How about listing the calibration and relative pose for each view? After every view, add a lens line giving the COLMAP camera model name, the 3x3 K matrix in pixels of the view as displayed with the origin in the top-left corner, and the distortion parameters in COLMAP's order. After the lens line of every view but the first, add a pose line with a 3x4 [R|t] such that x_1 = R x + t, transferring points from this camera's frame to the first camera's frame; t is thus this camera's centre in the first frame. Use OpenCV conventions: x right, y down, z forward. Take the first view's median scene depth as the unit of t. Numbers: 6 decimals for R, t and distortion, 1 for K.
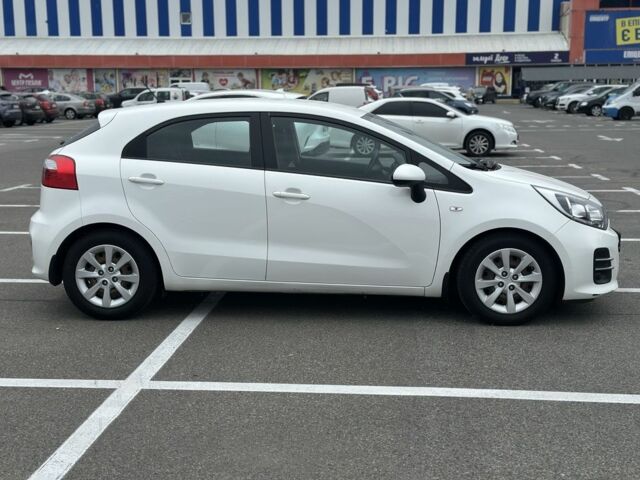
lens RADIAL K [[895.6, 0, 320.0], [0, 895.6, 240.0], [0, 0, 1]] dist [0.205810, -0.499507]
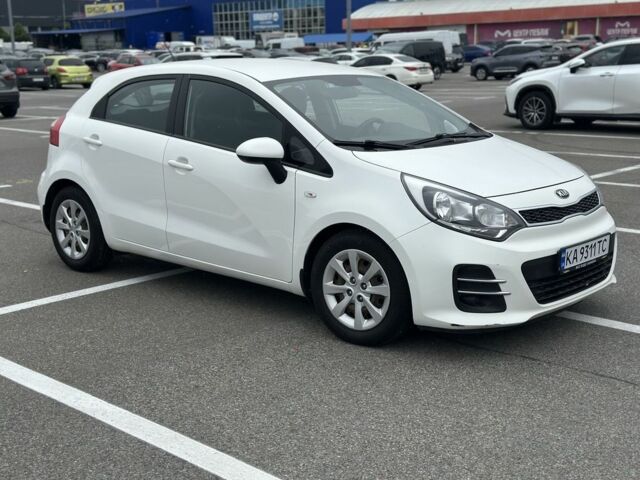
lens RADIAL K [[895.6, 0, 320.0], [0, 895.6, 240.0], [0, 0, 1]] dist [0.205810, -0.499507]
pose [[0.776812, 0.116094, -0.618938, 0.669761], [-0.082159, 0.993143, 0.083167, -0.061935], [0.624349, -0.013754, 0.781024, 0.356202]]
